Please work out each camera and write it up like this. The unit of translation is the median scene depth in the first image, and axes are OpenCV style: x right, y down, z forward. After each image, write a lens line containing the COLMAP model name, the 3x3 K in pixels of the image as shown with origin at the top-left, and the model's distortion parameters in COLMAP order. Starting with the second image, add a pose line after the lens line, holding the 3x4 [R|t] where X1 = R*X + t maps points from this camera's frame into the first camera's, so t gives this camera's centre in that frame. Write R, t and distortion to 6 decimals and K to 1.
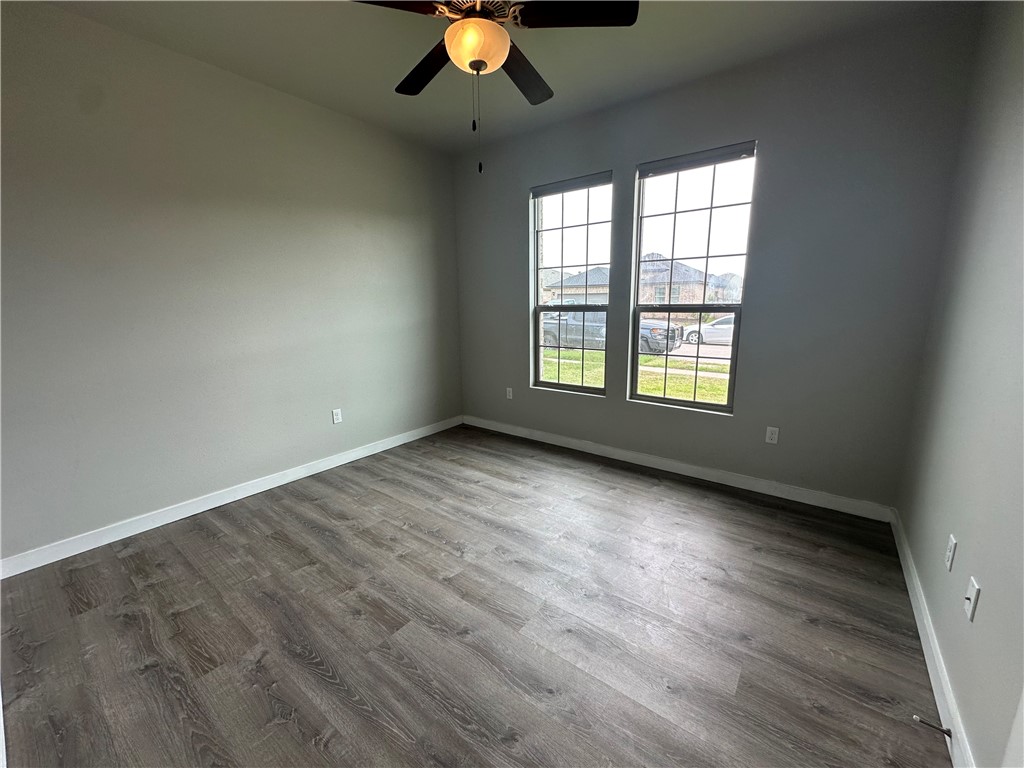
lens RADIAL K [[408.8, 0, 514.5], [0, 408.8, 387.5], [0, 0, 1]] dist [-0.005763, 0.000813]
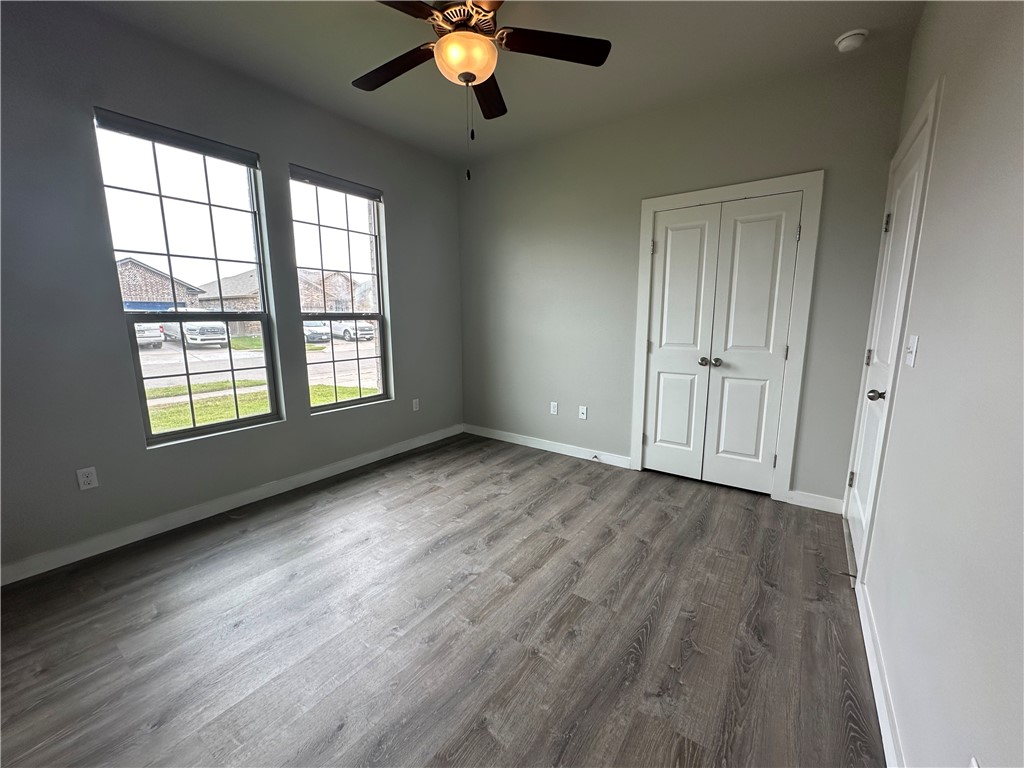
lens RADIAL K [[408.8, 0, 511.7], [0, 408.8, 386.2], [0, 0, 1]] dist [-0.005763, 0.000813]
pose [[-0.031575, -0.161656, 0.986342, -0.784440], [0.200660, 0.965717, 0.164699, -0.114517], [-0.979152, 0.203119, 0.001945, 0.659994]]
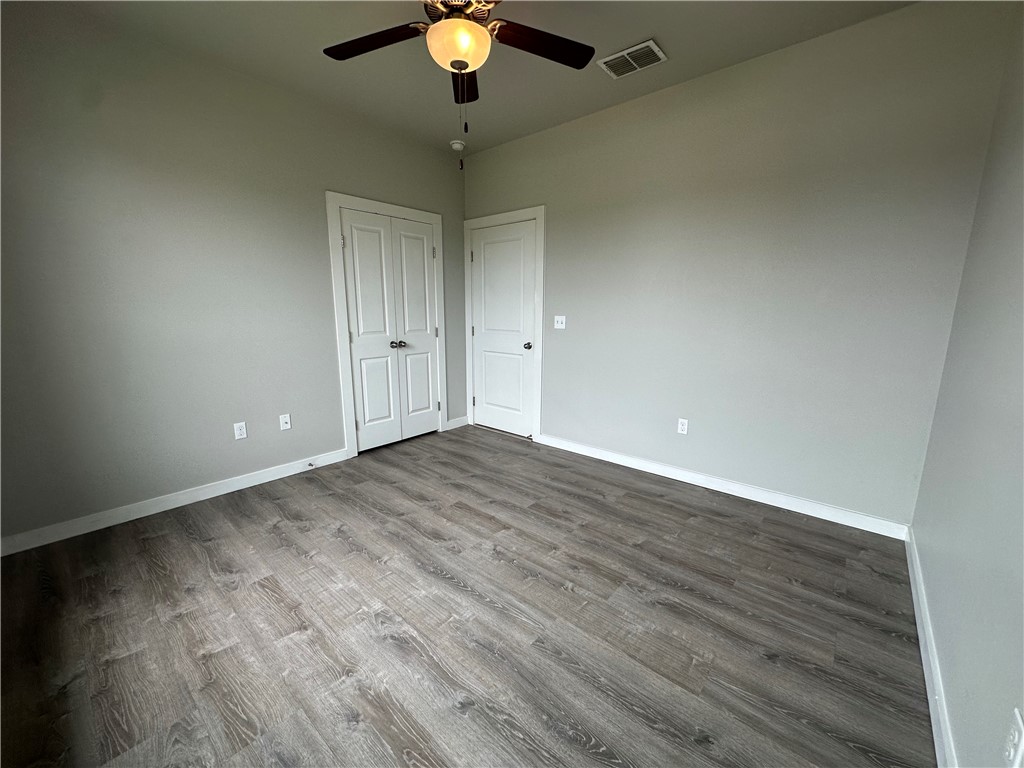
lens RADIAL K [[408.8, 0, 513.7], [0, 408.8, 383.9], [0, 0, 1]] dist [-0.005763, 0.000813]
pose [[-0.998185, -0.004982, 0.060016, -0.185435], [0.017963, 0.926576, 0.375679, -0.273590], [-0.057481, 0.376075, -0.924805, 1.417614]]
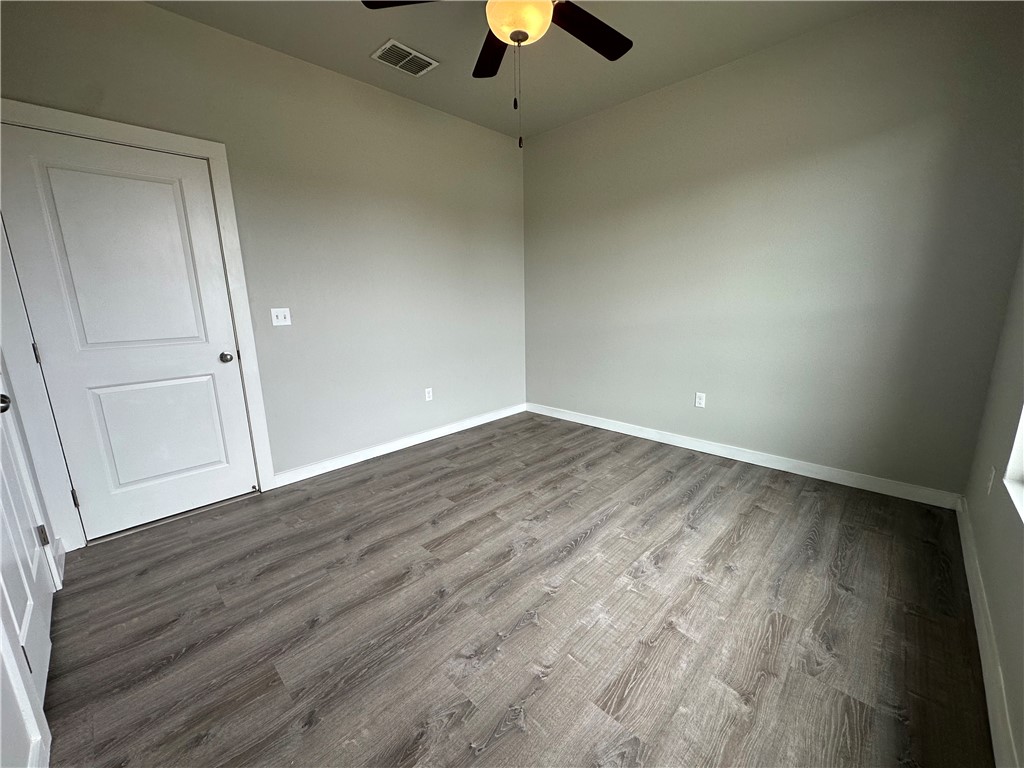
lens RADIAL K [[408.8, 0, 509.8], [0, 408.8, 386.4], [0, 0, 1]] dist [-0.005763, 0.000813]
pose [[-0.125685, 0.225289, -0.966151, 0.663222], [-0.178348, 0.952876, 0.245395, -0.141907], [0.975907, 0.203154, -0.079583, 0.772881]]
